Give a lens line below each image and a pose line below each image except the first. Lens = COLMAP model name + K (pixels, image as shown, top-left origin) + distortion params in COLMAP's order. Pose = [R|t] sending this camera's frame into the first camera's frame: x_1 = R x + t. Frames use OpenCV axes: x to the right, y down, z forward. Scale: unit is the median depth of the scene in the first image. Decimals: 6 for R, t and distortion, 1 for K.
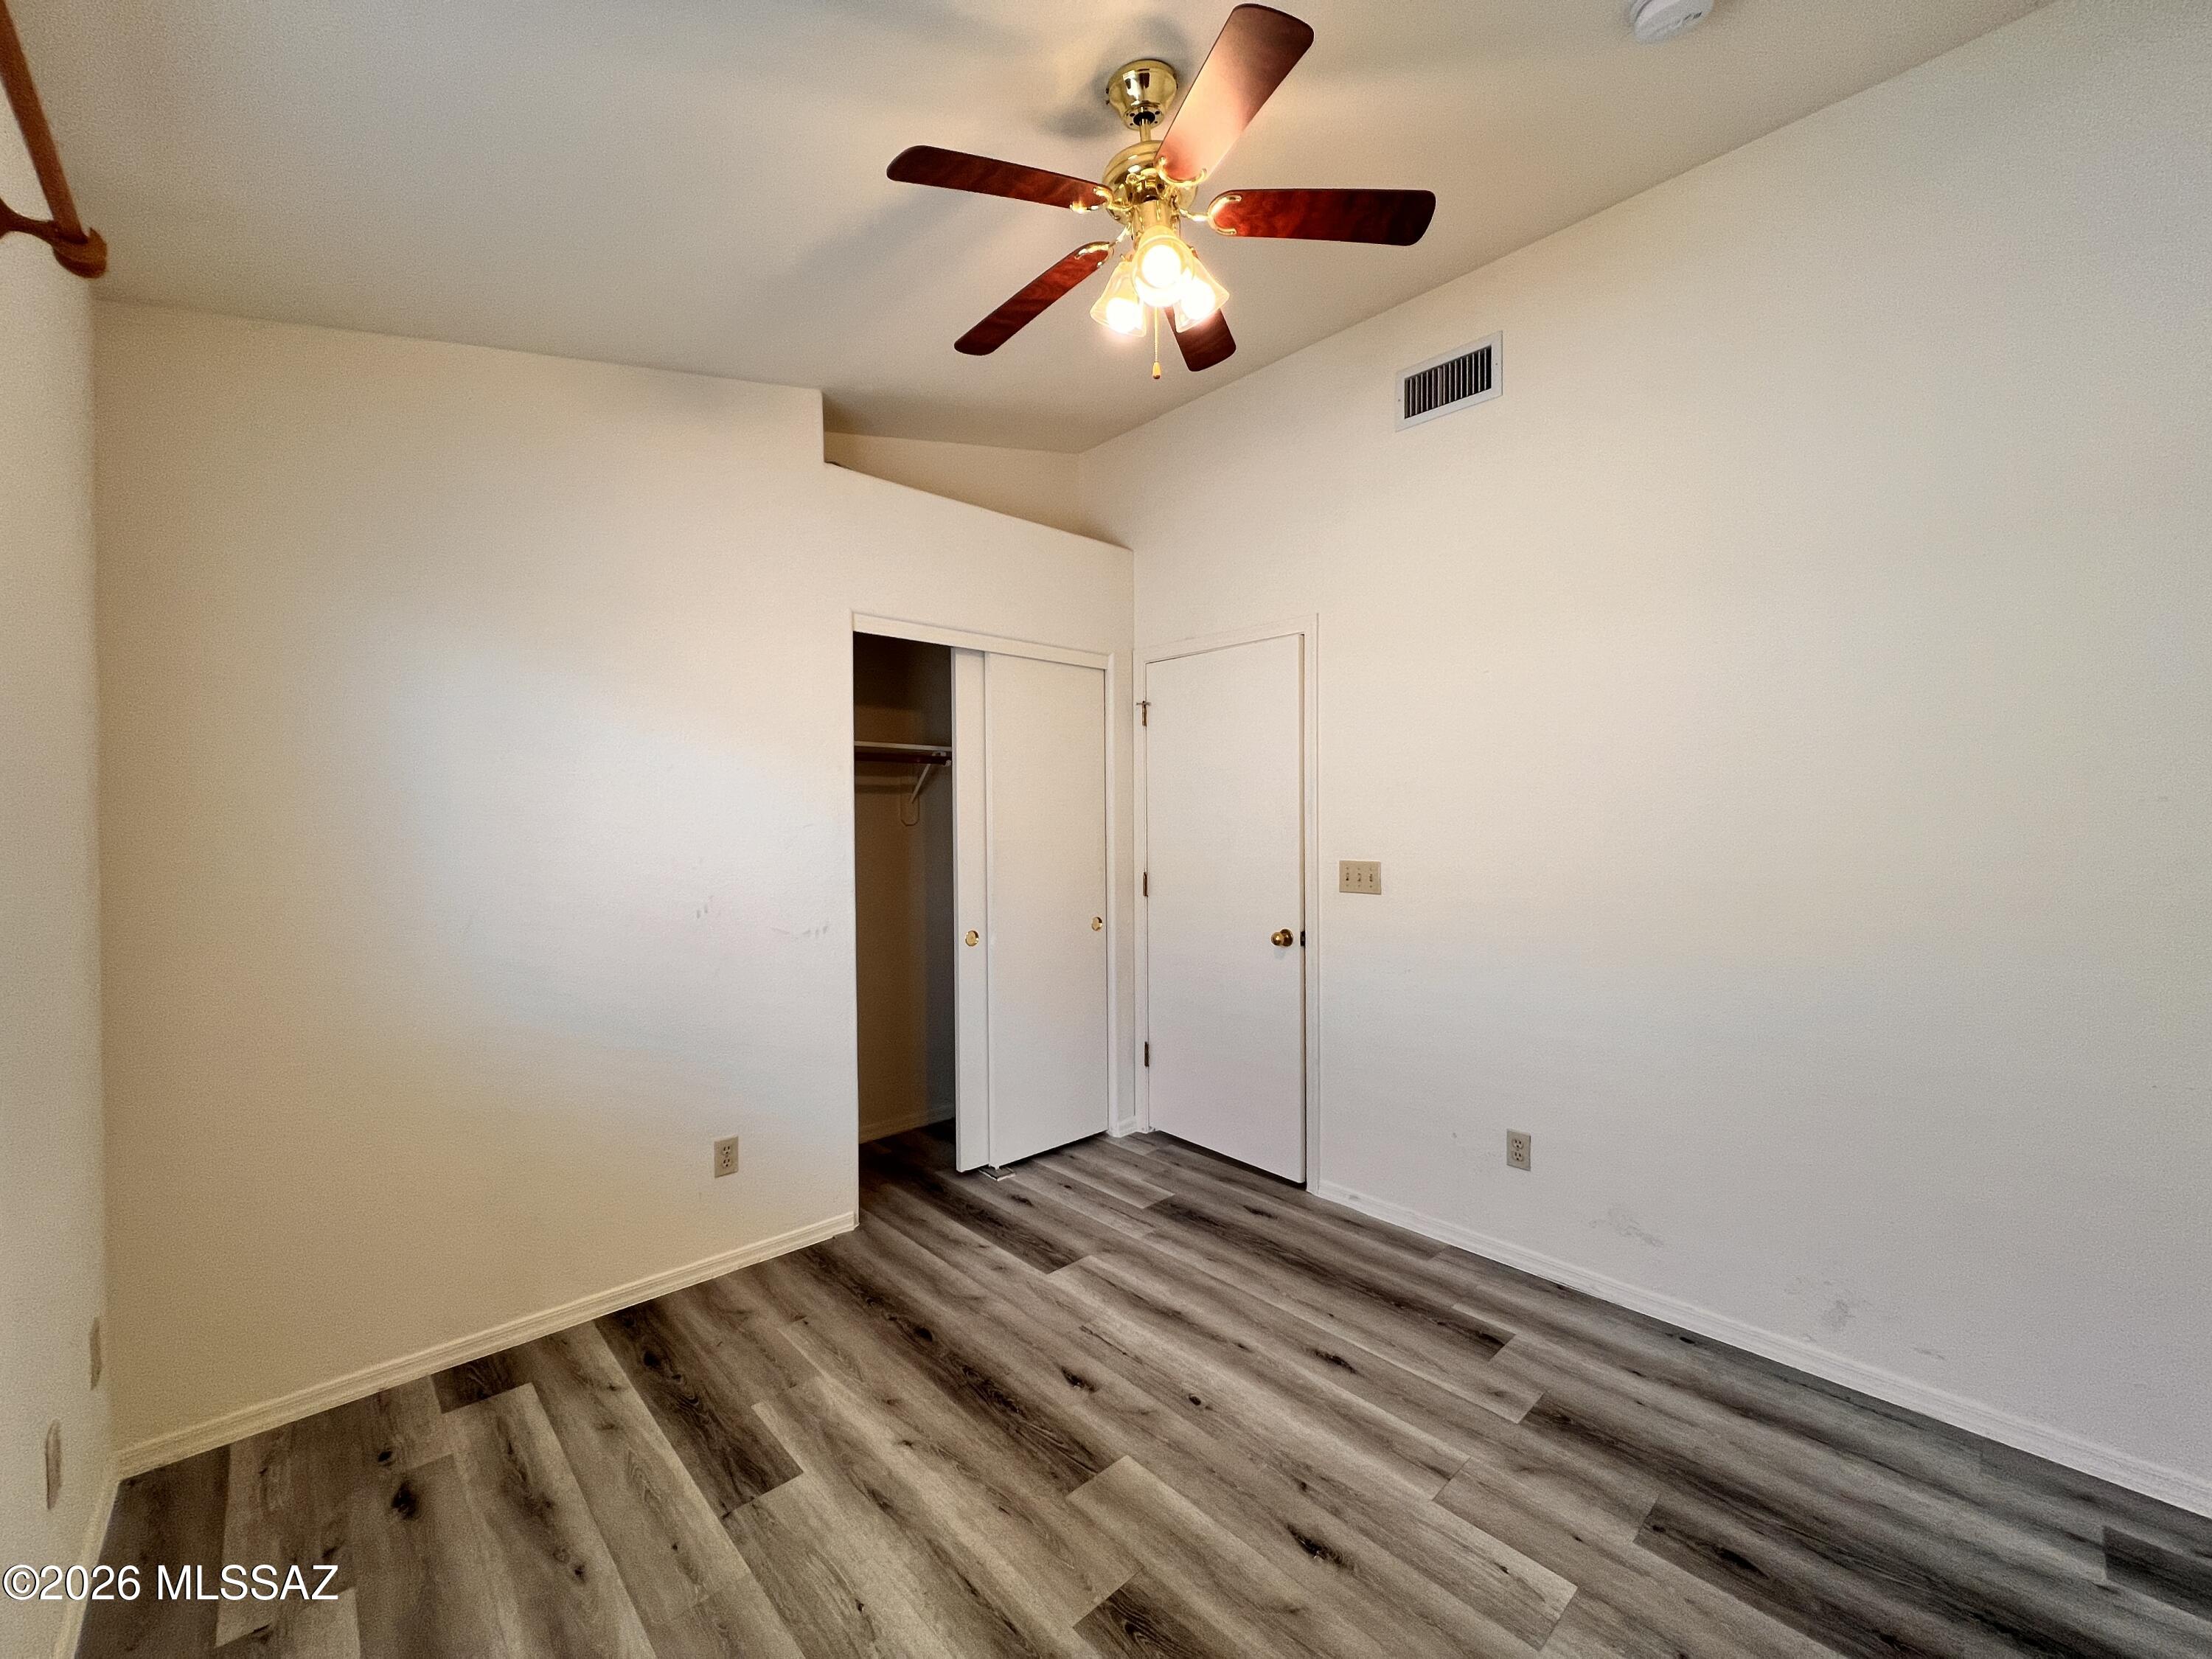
lens RADIAL K [[882.9, 0, 1107.8], [0, 882.9, 830.2], [0, 0, 1]] dist [-0.002606, 0.000830]
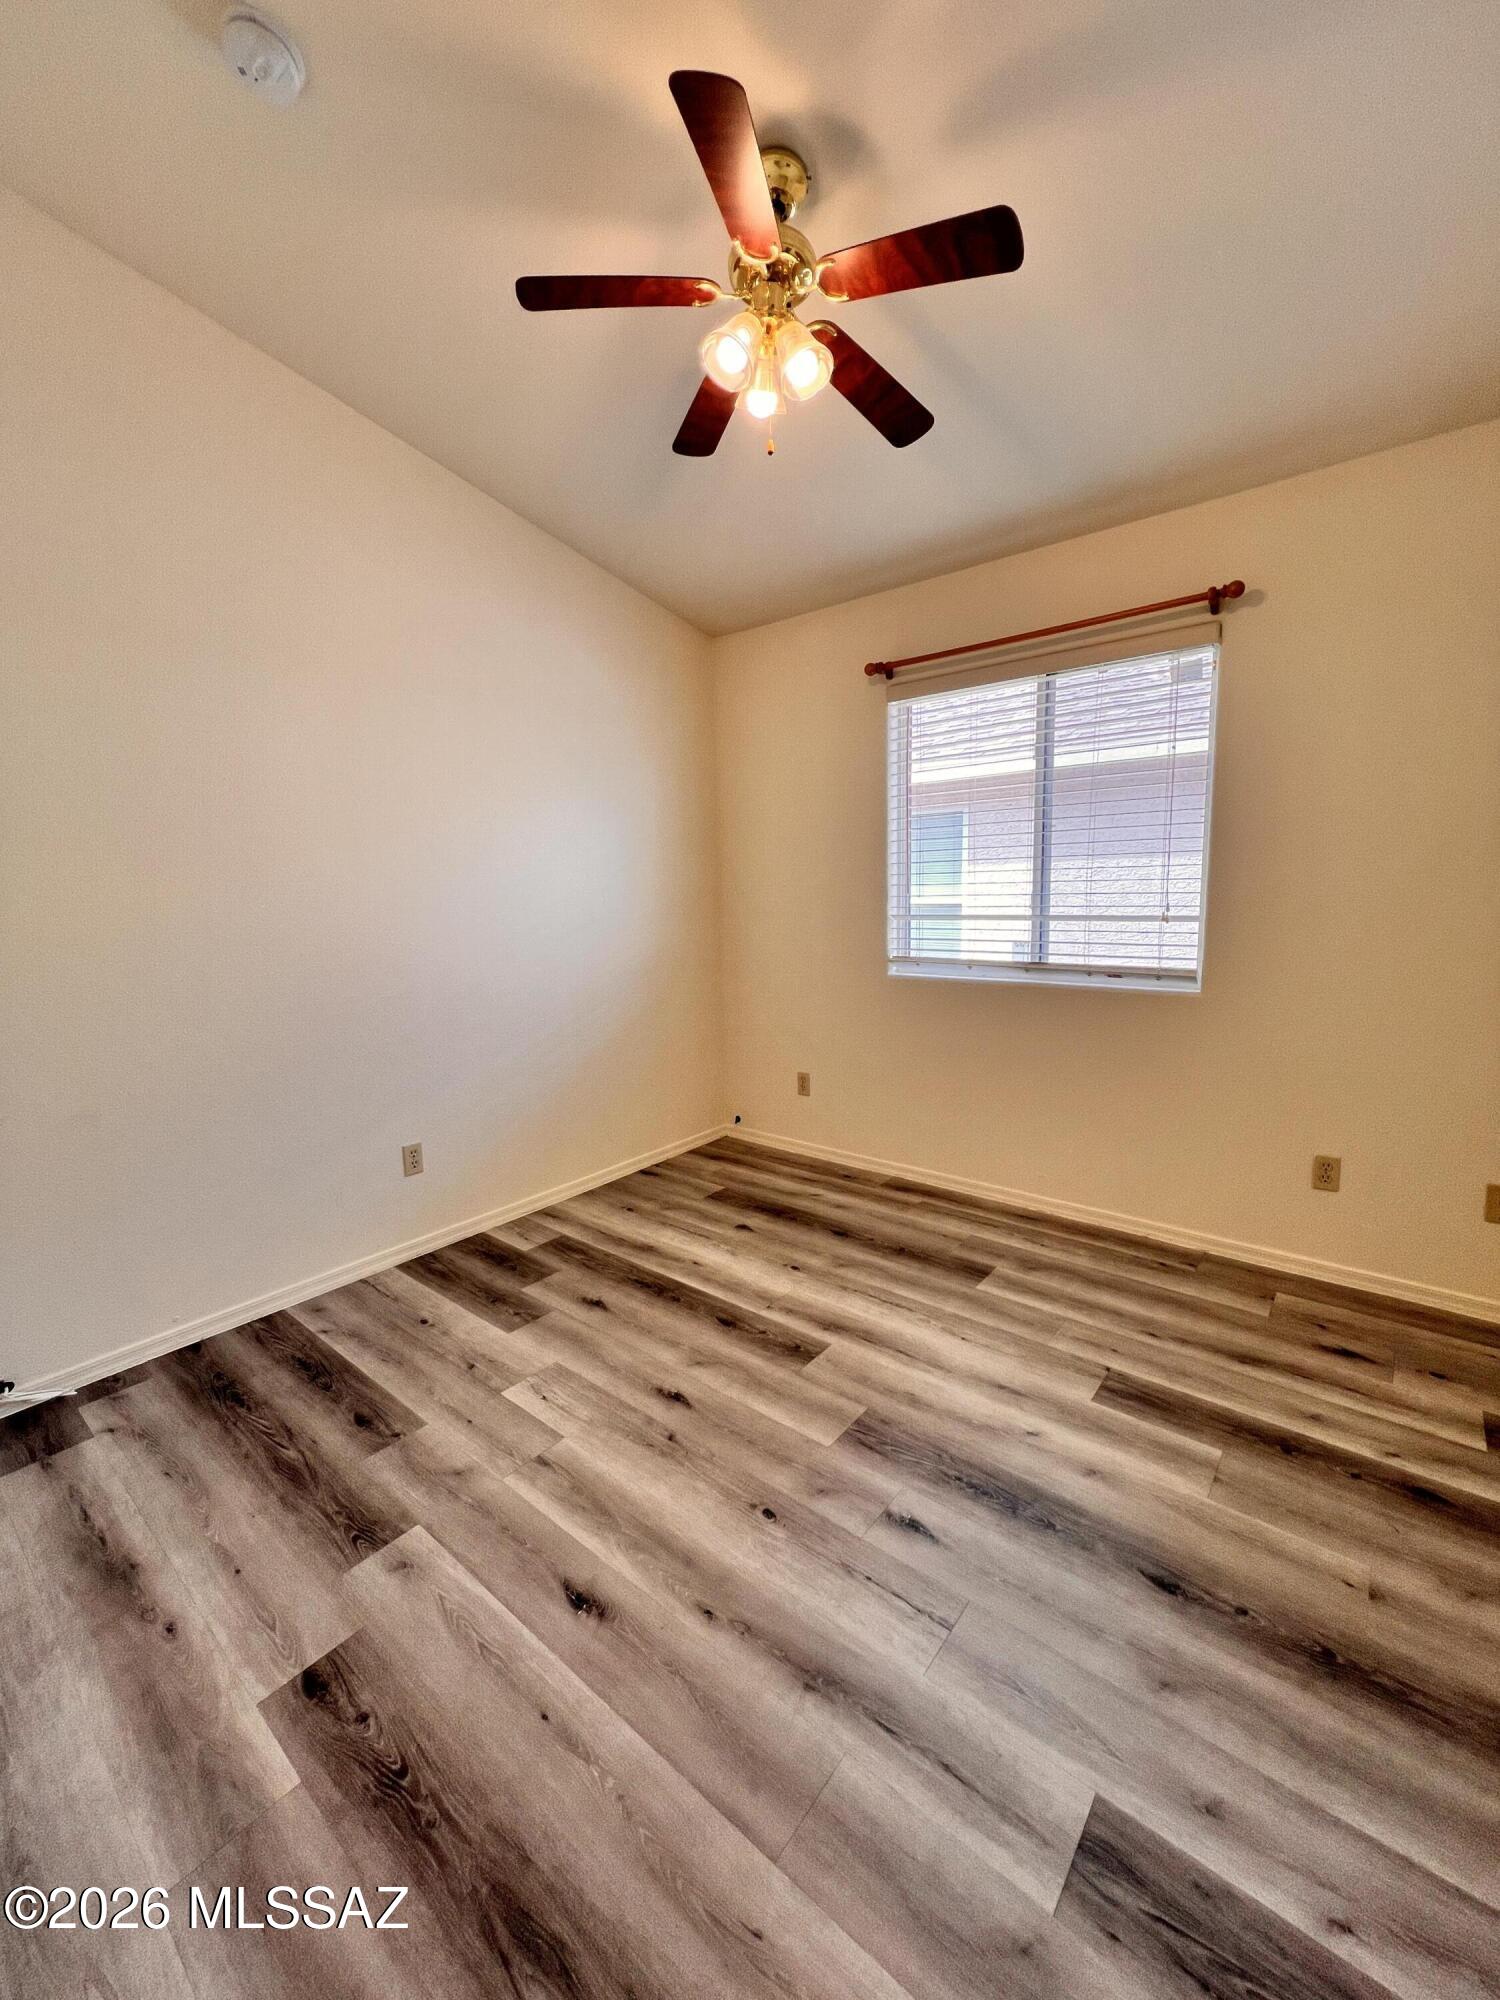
lens RADIAL K [[801.0, 0, 752.5], [0, 801.0, 1000.1], [0, 0, 1]] dist [-0.001940, 0.000196]
pose [[-0.991767, 0.045091, -0.119854, 0.194620], [0.025700, 0.986998, 0.158664, 0.011951], [0.125450, 0.154278, -0.980031, 1.761891]]
